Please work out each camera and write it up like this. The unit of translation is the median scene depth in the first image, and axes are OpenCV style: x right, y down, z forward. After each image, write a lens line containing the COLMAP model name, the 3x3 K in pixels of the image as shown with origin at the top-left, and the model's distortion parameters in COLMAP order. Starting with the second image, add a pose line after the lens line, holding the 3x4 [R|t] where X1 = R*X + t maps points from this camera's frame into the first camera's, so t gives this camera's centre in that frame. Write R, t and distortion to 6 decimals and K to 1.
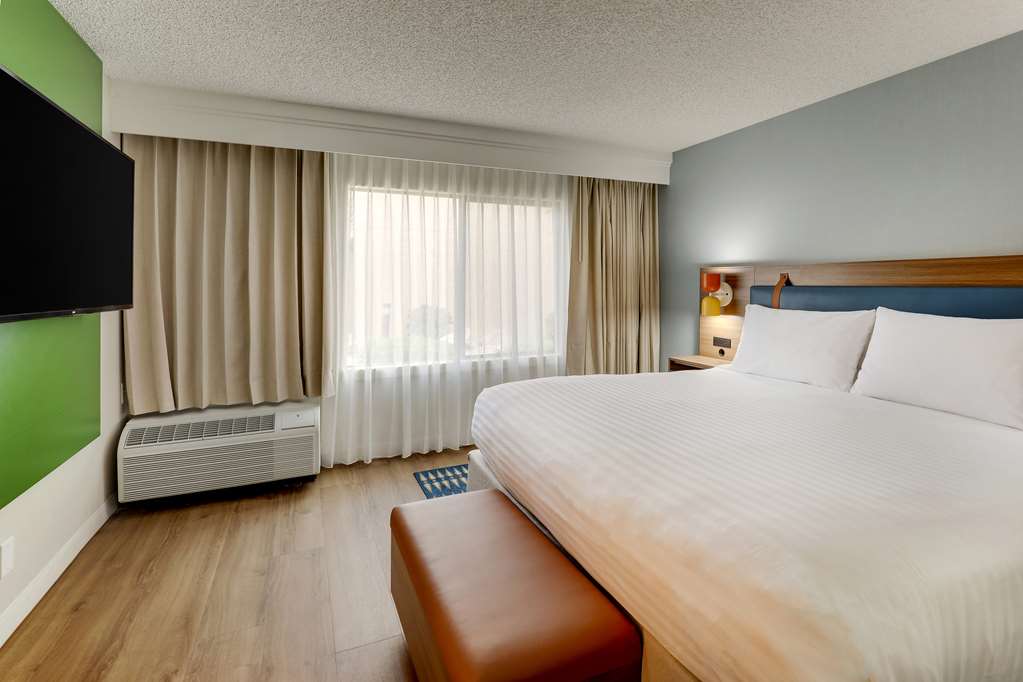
lens RADIAL K [[487.8, 0, 511.5], [0, 487.8, 341.0], [0, 0, 1]] dist [0.000670, 0.000084]
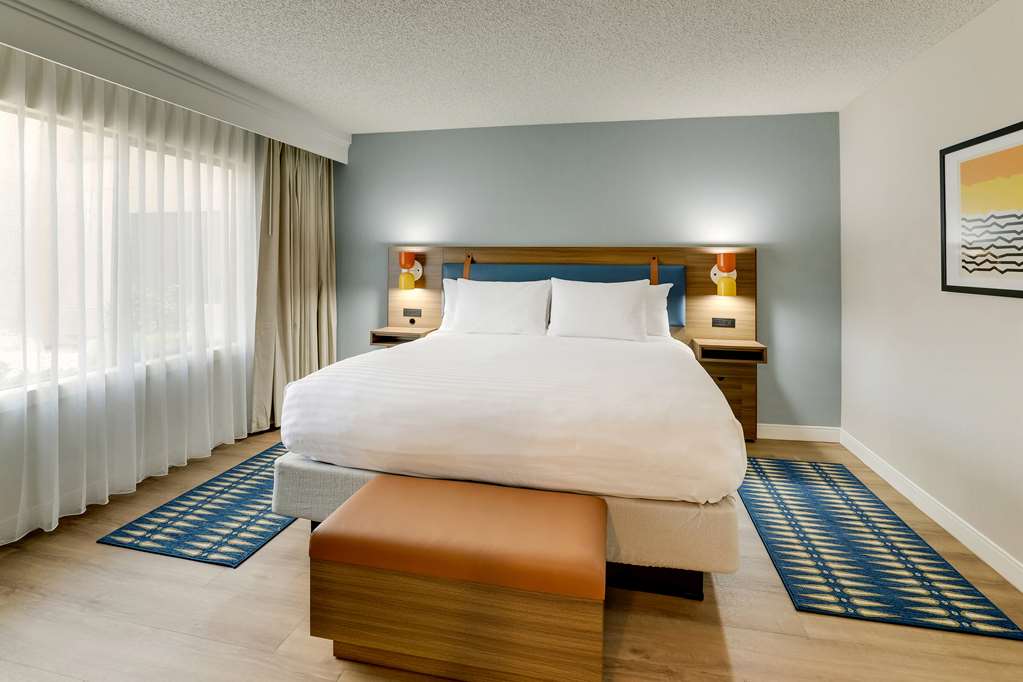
lens RADIAL K [[512.0, 0, 511.5], [0, 512.0, 341.0], [0, 0, 1]] dist [-0.001989, -0.000672]
pose [[0.574743, -0.123153, 0.809014, -0.405765], [0.088709, 0.992162, 0.088012, -0.015977], [-0.813512, 0.021183, 0.581162, 0.113347]]
